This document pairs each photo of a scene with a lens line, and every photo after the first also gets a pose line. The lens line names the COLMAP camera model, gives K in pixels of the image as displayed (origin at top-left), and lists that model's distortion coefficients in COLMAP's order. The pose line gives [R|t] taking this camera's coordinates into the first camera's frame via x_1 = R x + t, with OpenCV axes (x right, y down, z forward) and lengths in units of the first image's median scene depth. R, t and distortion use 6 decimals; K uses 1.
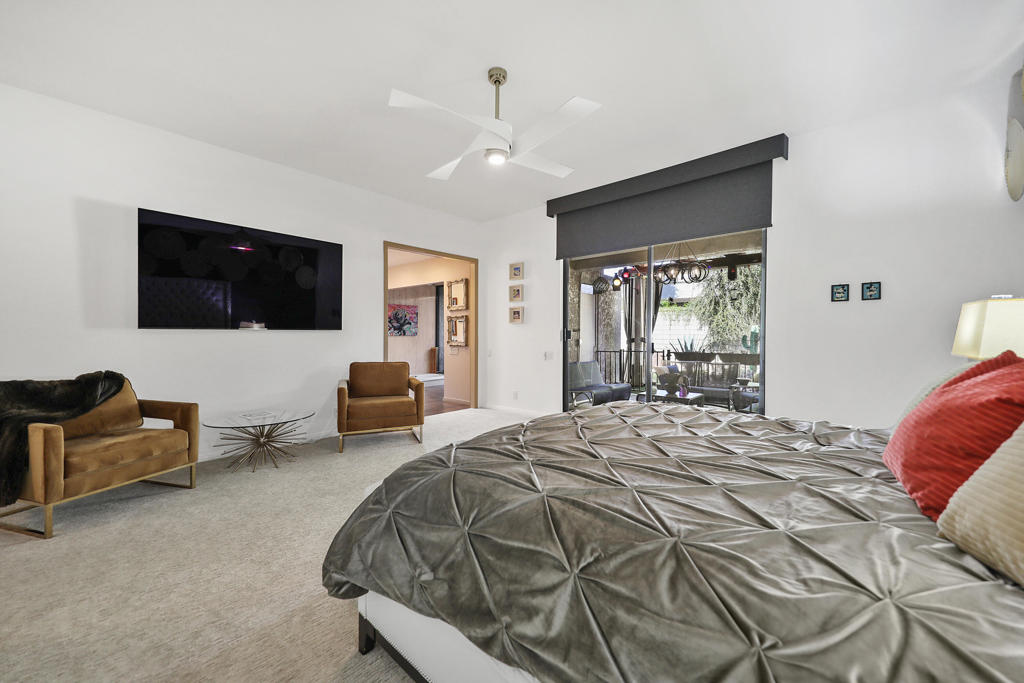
lens RADIAL K [[412.1, 0, 513.8], [0, 412.1, 339.8], [0, 0, 1]] dist [-0.000140, -0.000174]
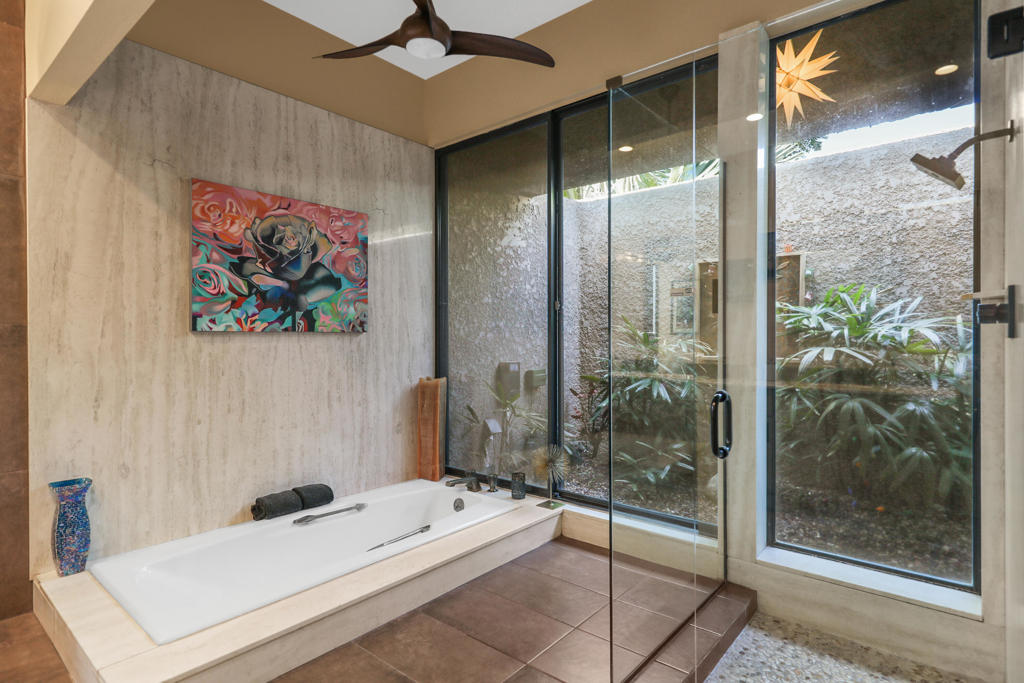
lens RADIAL K [[540.5, 0, 511.5], [0, 540.5, 340.1], [0, 0, 1]] dist [0.008506, 0.000256]
pose [[0.999132, -0.001155, 0.041647, -0.164262], [0.001446, 0.999975, -0.006959, -0.004120], [-0.041638, 0.007013, 0.999108, 0.689192]]
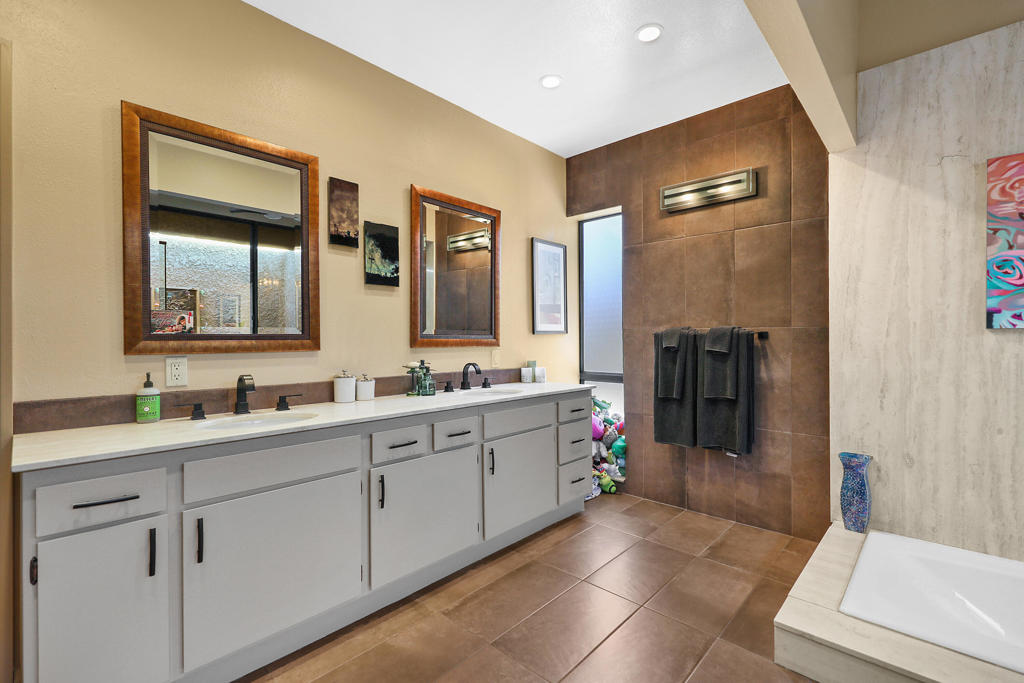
lens RADIAL K [[457.1, 0, 512.5], [0, 457.1, 341.7], [0, 0, 1]] dist [0.013672, -0.001938]
pose [[0.006170, 0.006422, -0.999960, -0.110966], [-0.007386, 0.999952, 0.006377, -0.004596], [0.999954, 0.007346, 0.006217, 0.743613]]
